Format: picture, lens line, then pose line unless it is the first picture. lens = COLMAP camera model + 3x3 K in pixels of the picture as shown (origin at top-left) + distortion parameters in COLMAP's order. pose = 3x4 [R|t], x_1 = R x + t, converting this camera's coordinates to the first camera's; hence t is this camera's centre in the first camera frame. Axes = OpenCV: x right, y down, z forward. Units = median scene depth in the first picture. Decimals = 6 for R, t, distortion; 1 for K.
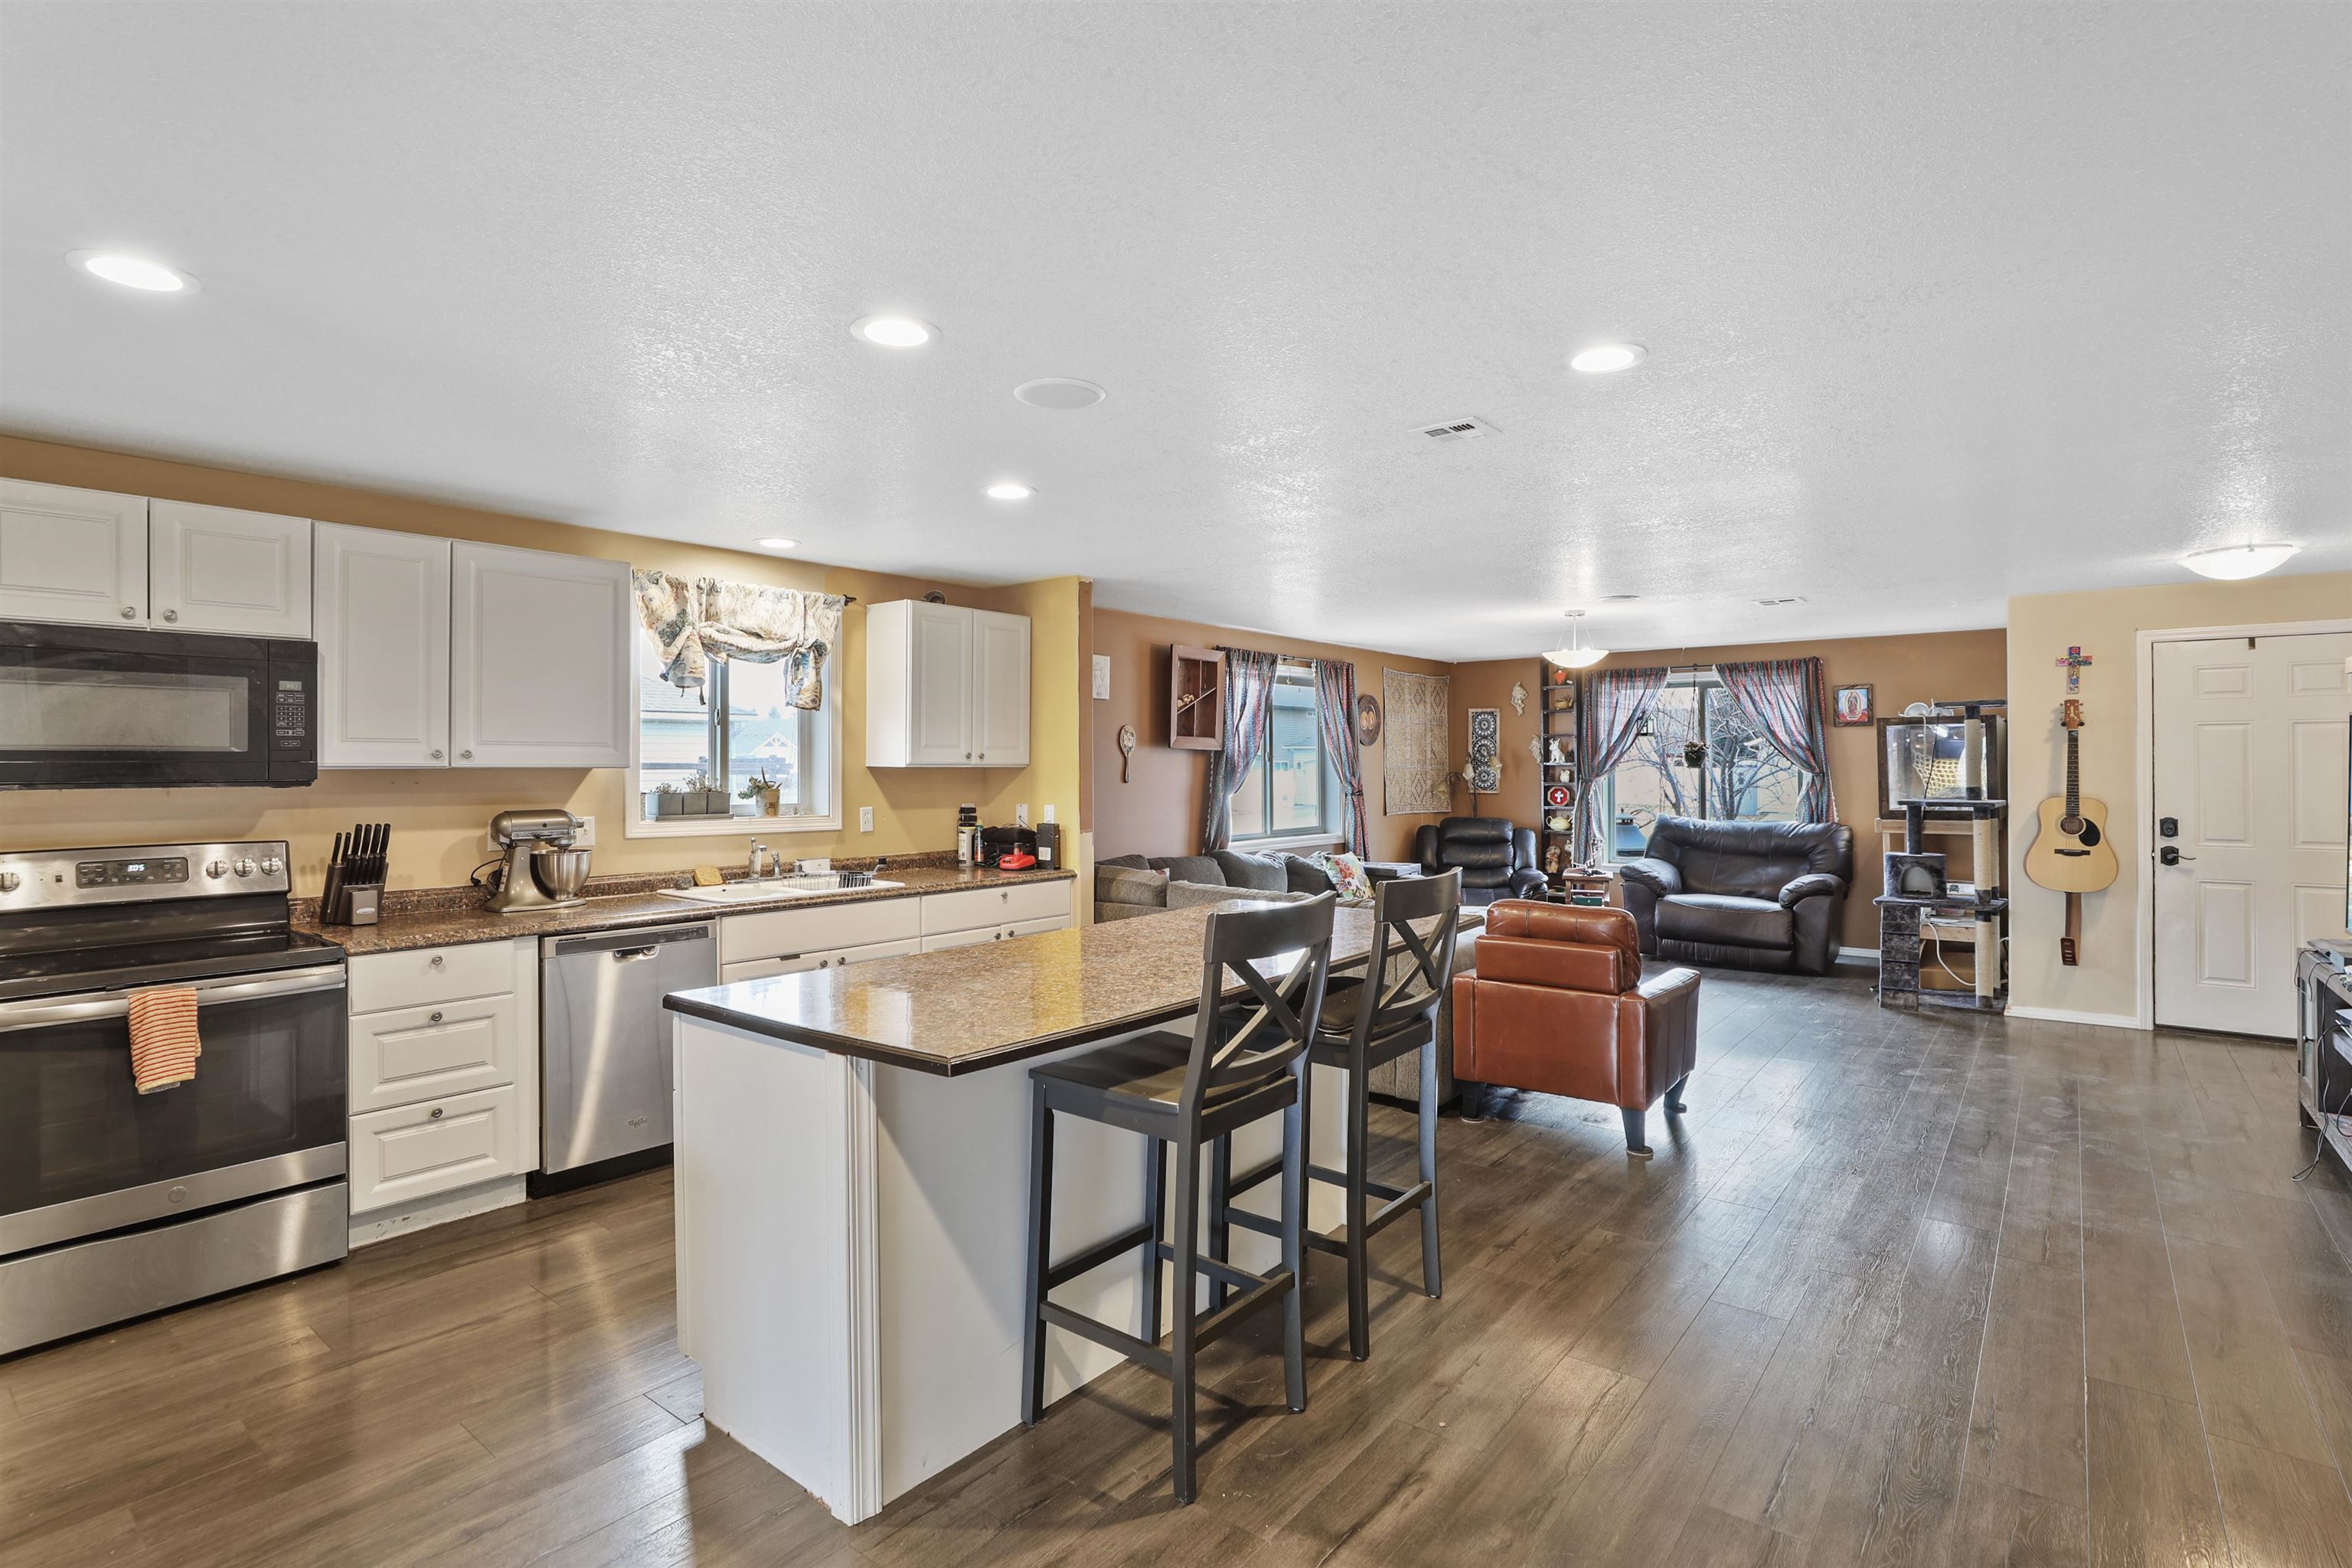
lens RADIAL K [[1111.1, 0, 1172.3], [0, 1111.1, 760.1], [0, 0, 1]] dist [-0.024065, 0.007839]
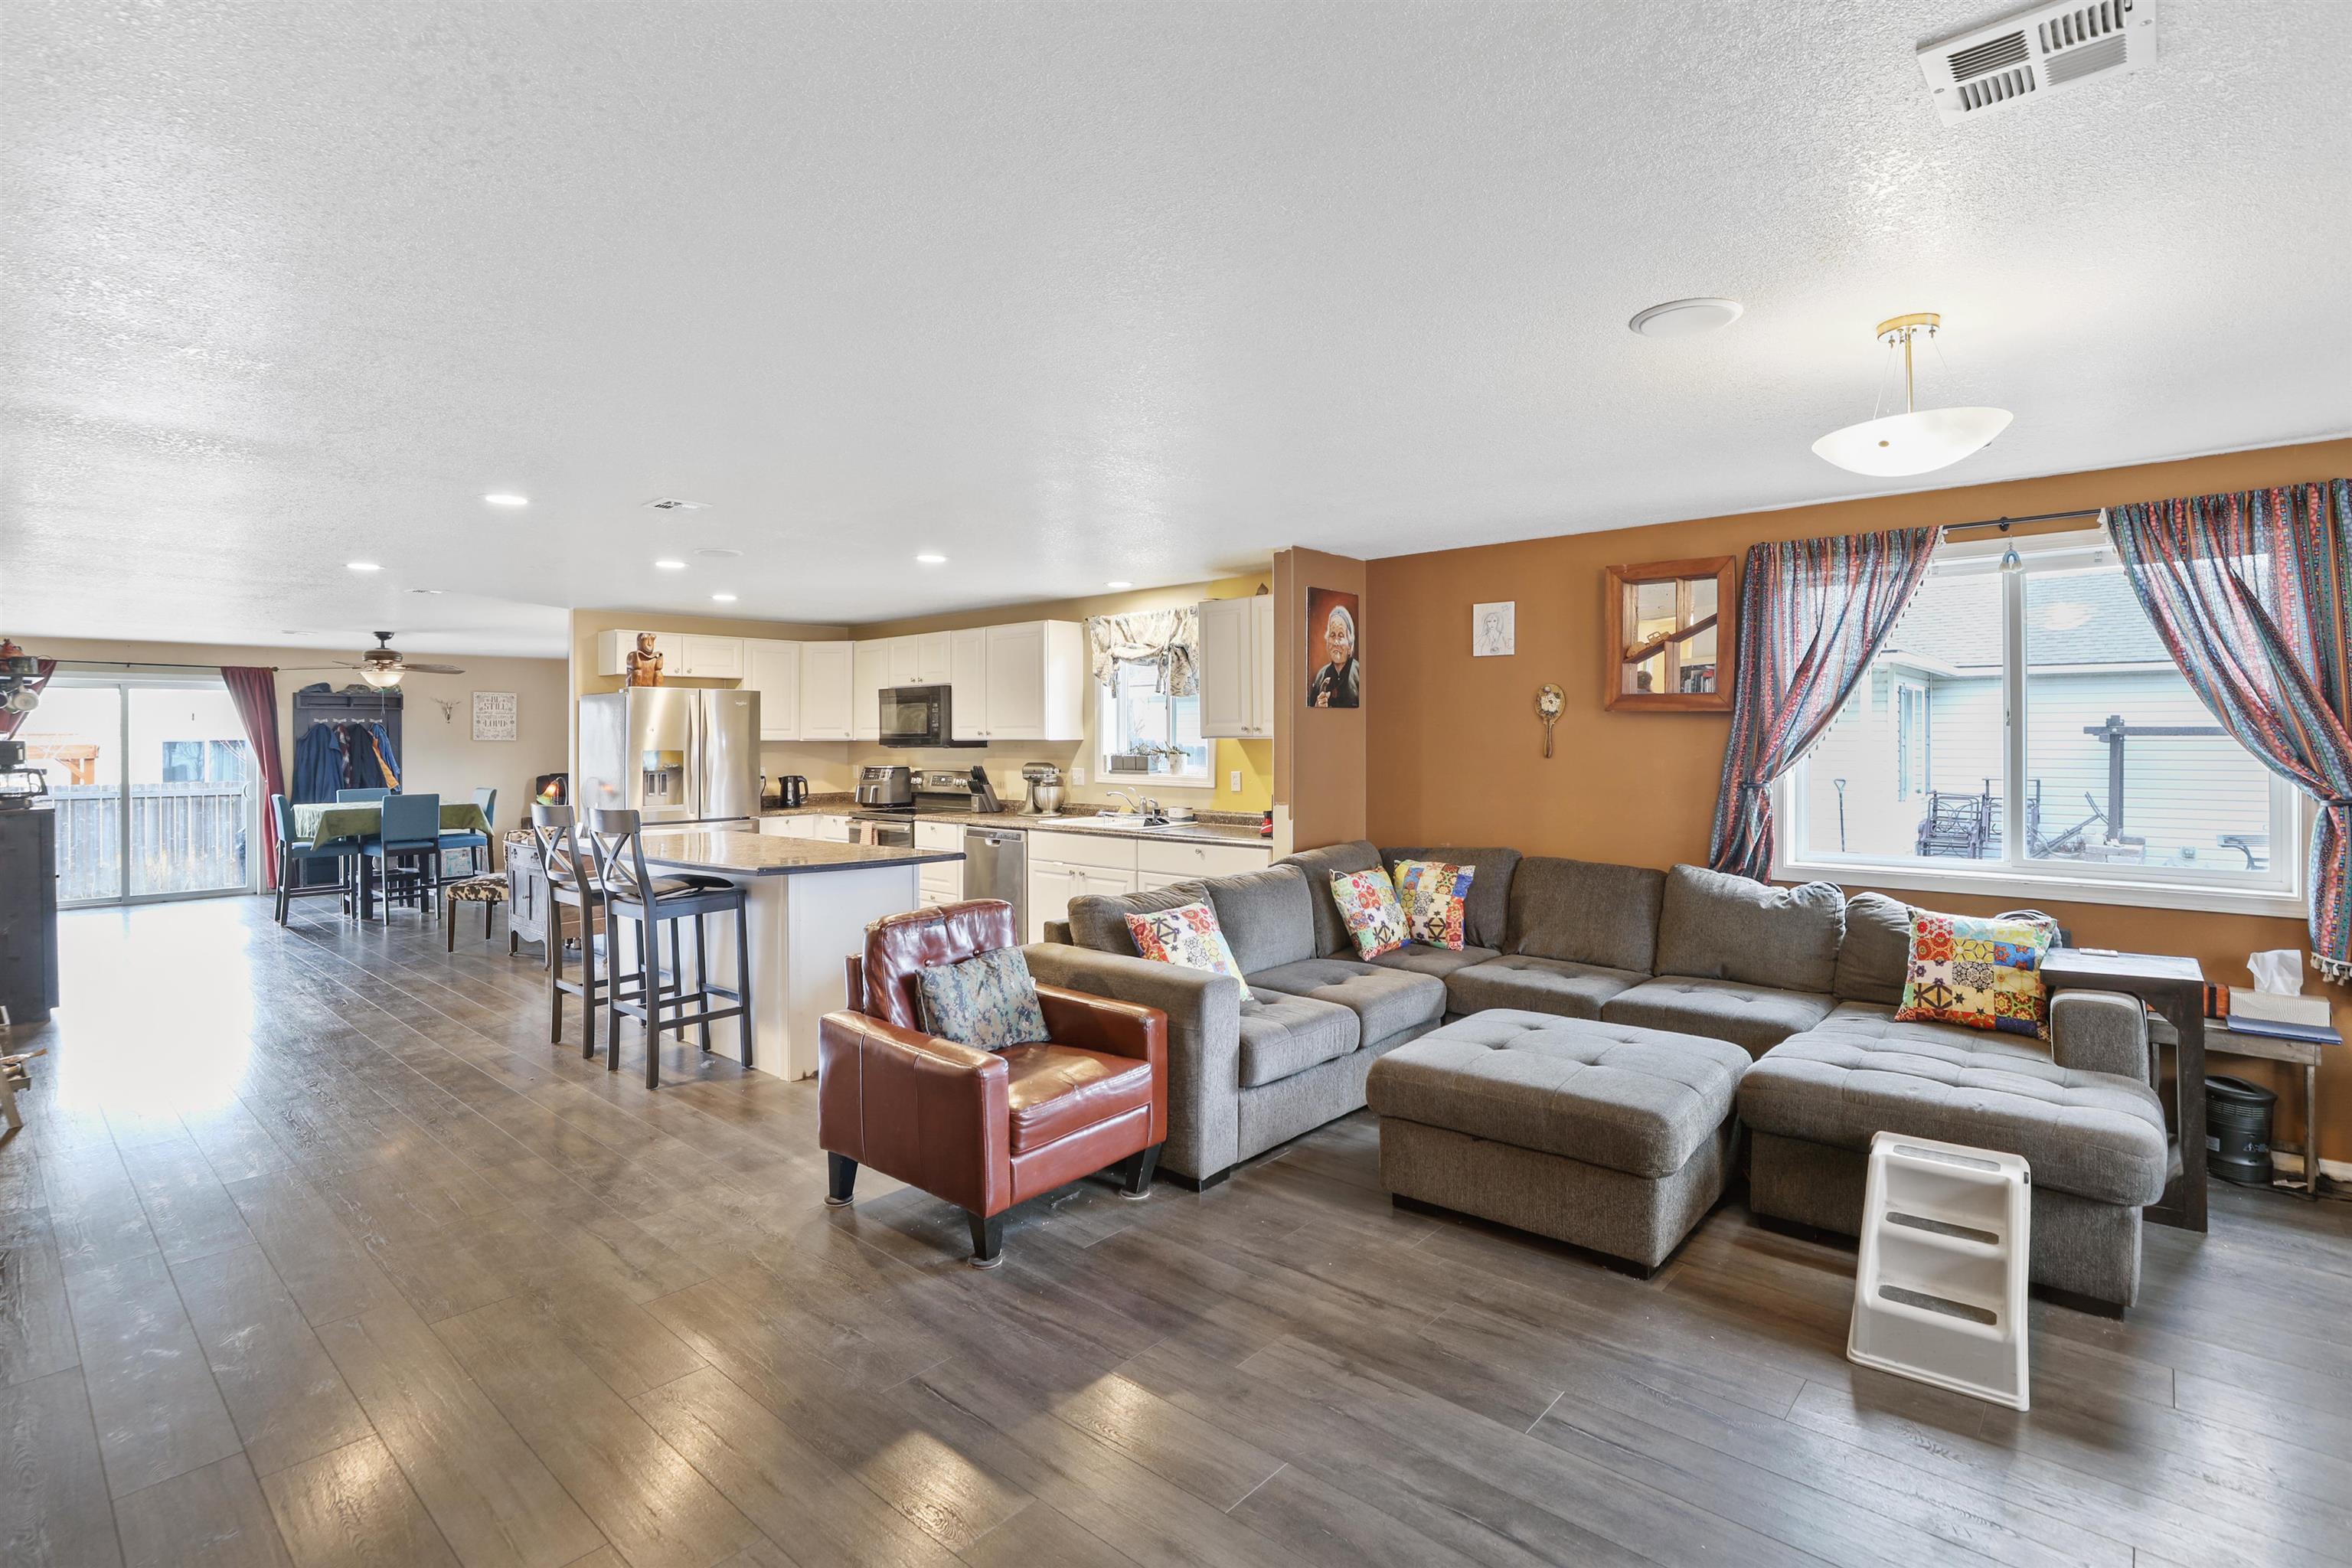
lens RADIAL K [[1111.1, 0, 1178.6], [0, 1111.1, 741.9], [0, 0, 1]] dist [-0.024065, 0.007839]
pose [[-0.038016, 0.006250, -0.999258, 0.832621], [0.011025, 0.999922, 0.005835, 0.001504], [0.999216, -0.010795, -0.038082, 0.860288]]
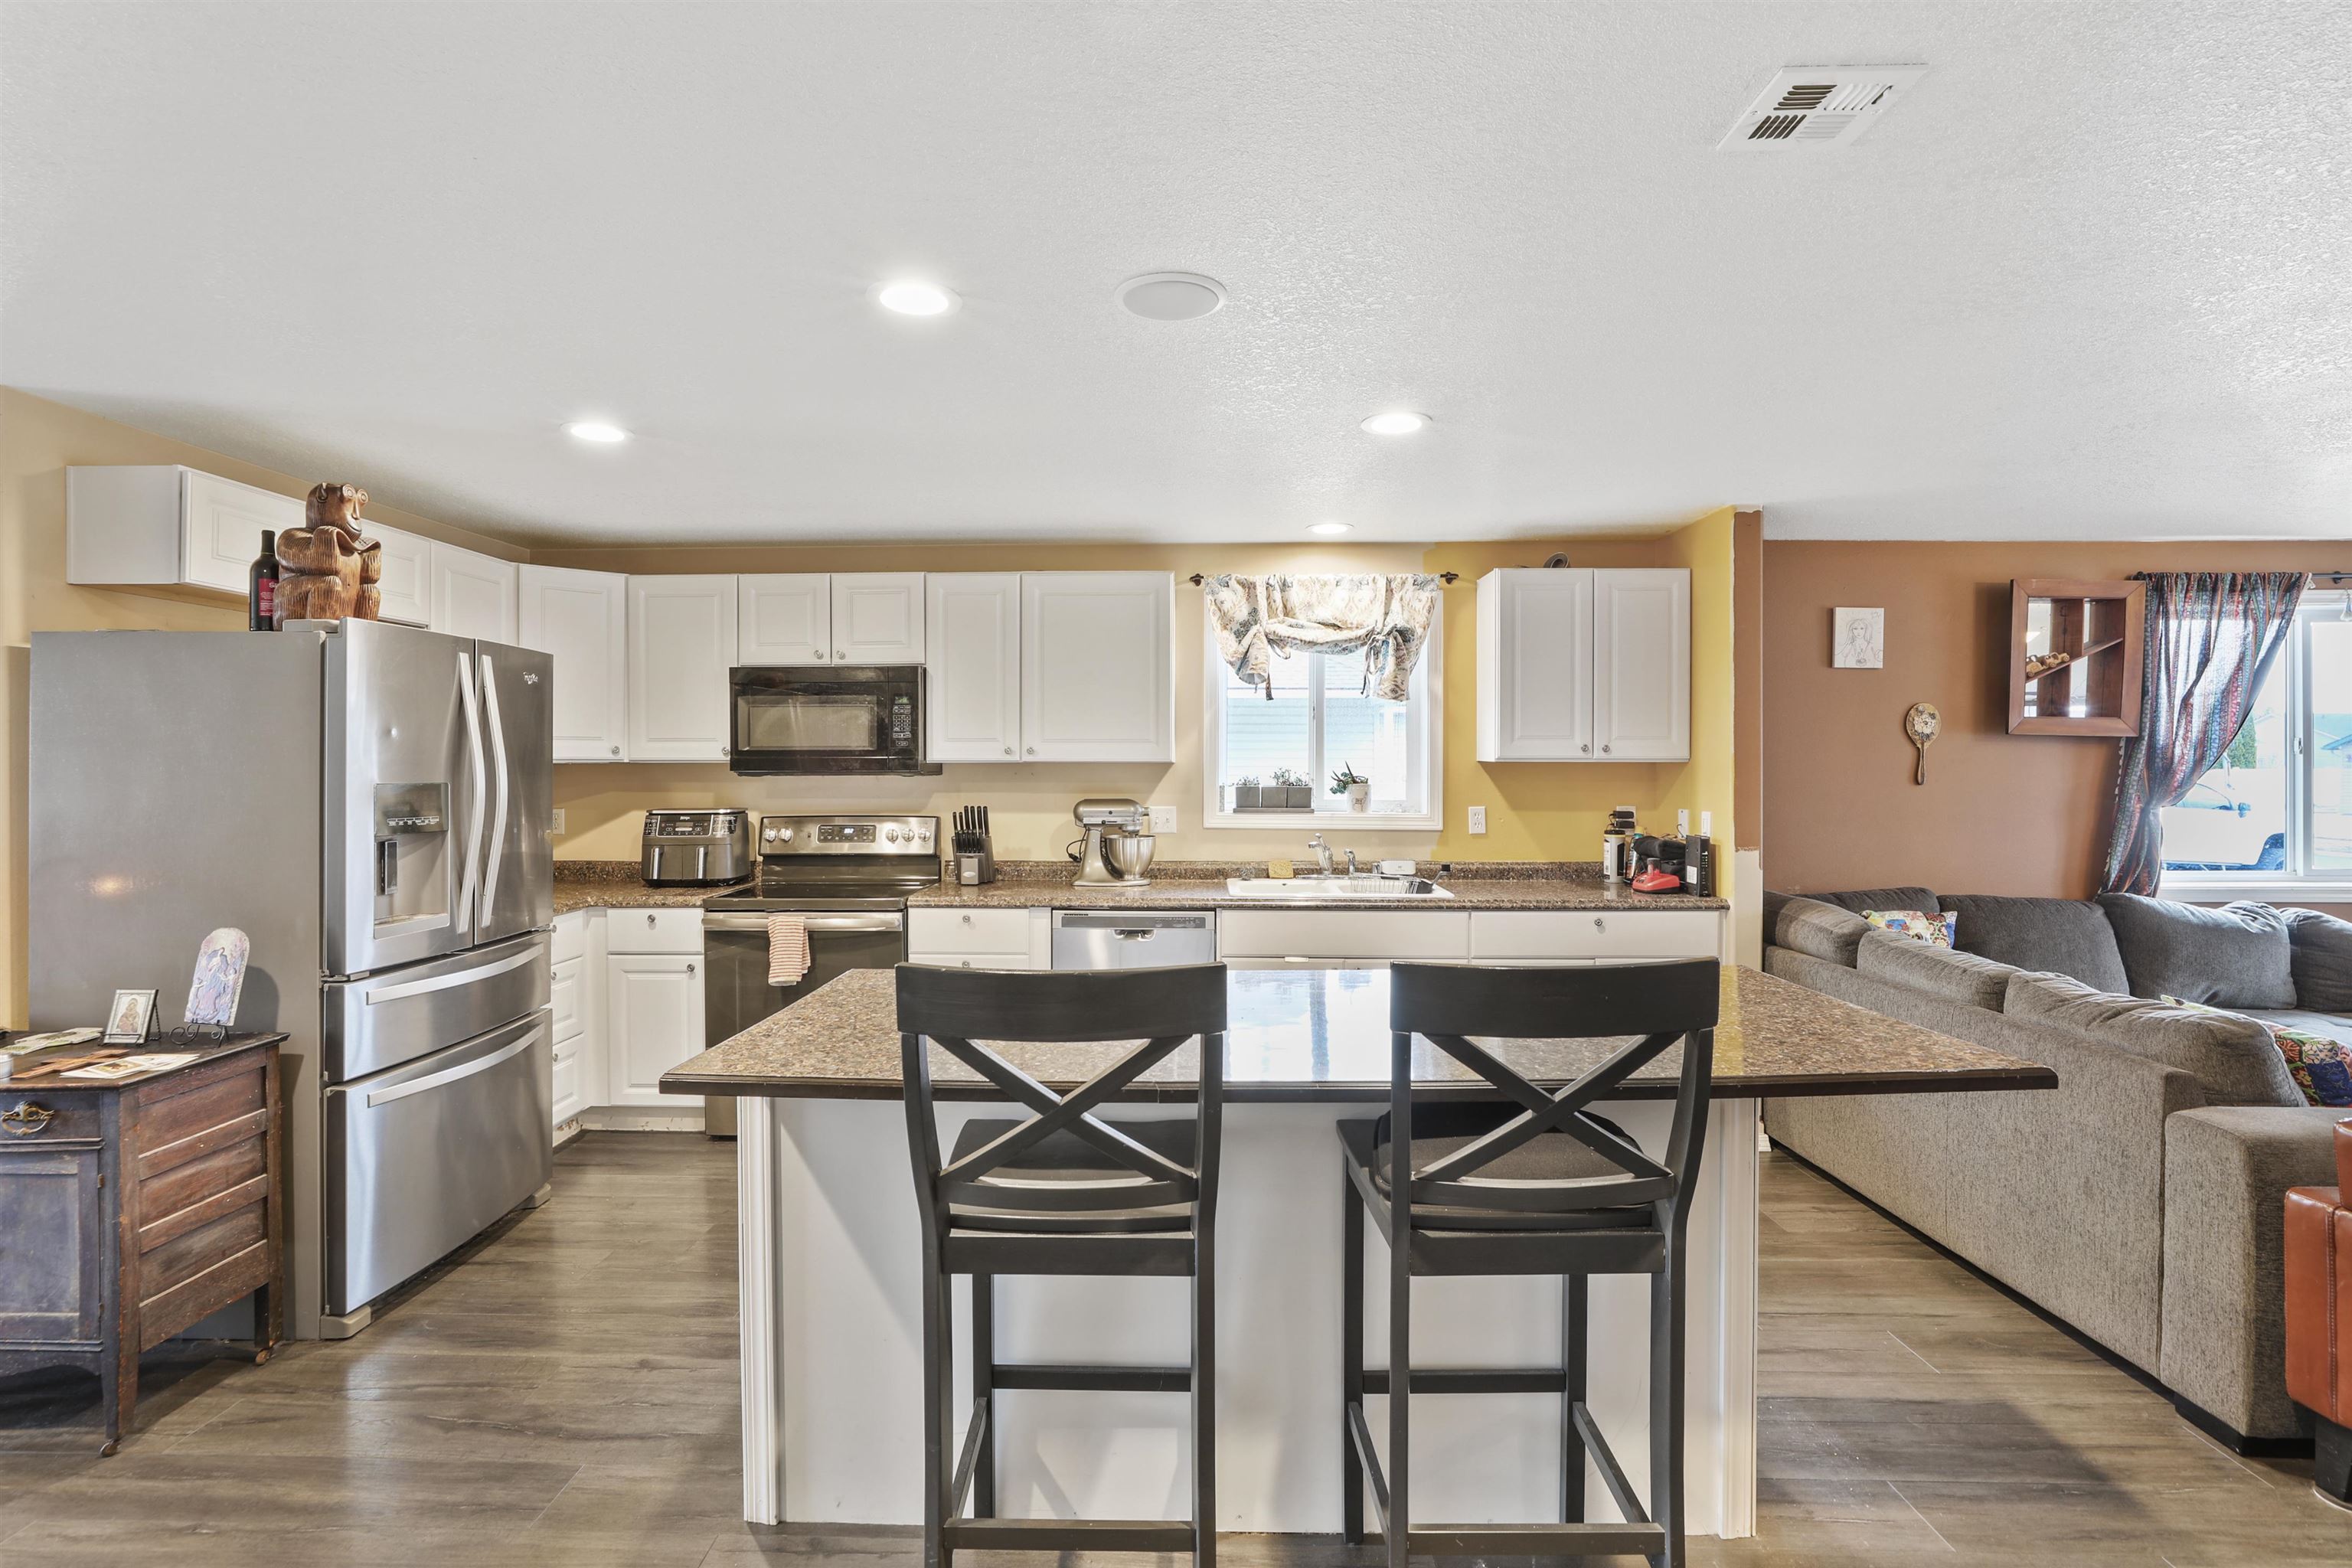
lens RADIAL K [[1111.1, 0, 1187.5], [0, 1111.1, 771.2], [0, 0, 1]] dist [-0.024065, 0.007839]
pose [[0.616050, 0.010386, -0.787639, 0.247340], [0.002584, 0.999881, 0.015206, -0.000503], [0.787703, -0.011403, 0.615950, 0.236369]]
